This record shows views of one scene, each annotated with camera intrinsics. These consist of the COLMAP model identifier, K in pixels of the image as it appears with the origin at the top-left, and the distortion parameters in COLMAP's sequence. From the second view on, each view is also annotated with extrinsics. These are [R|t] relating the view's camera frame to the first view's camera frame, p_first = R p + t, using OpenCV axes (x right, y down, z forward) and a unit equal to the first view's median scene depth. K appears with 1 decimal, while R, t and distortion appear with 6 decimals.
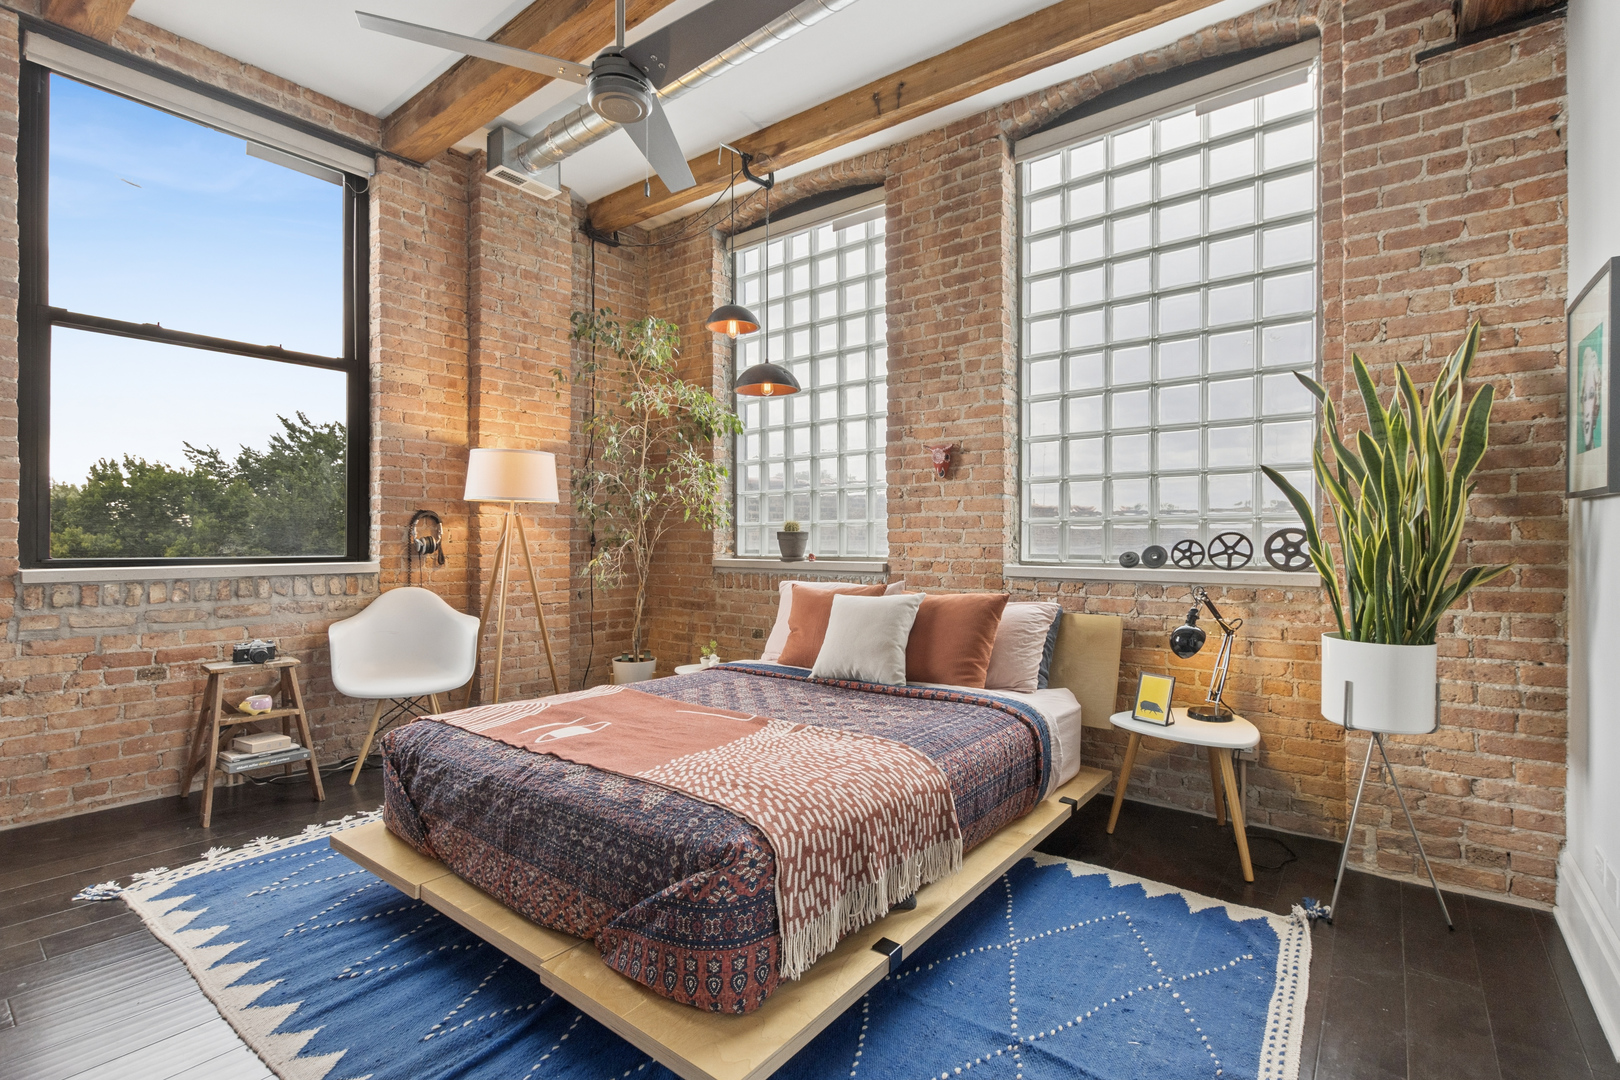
lens RADIAL K [[748.4, 0, 811.9], [0, 748.4, 541.6], [0, 0, 1]] dist [0.000297, -0.000833]
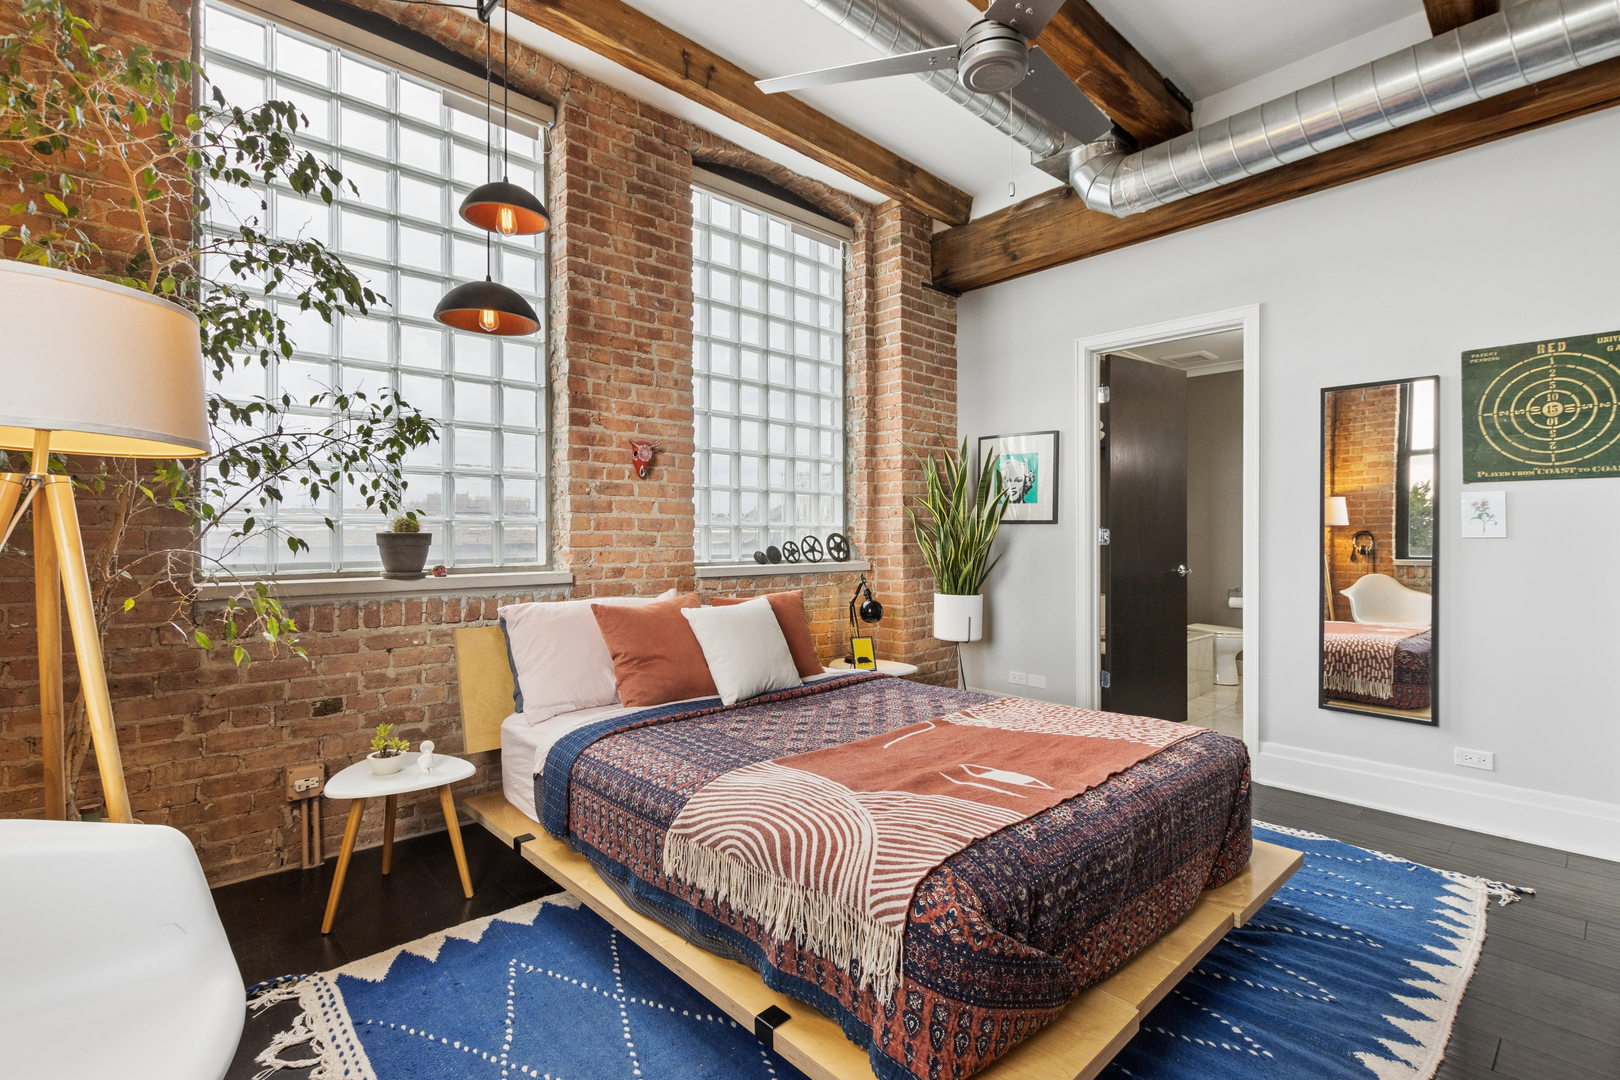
lens RADIAL K [[748.4, 0, 812.3], [0, 748.4, 530.6], [0, 0, 1]] dist [0.000297, -0.000833]
pose [[0.157853, 0.004945, 0.987450, -0.719197], [0.001019, 0.999986, -0.005171, -0.013125], [-0.987462, 0.001823, 0.157846, 0.649392]]
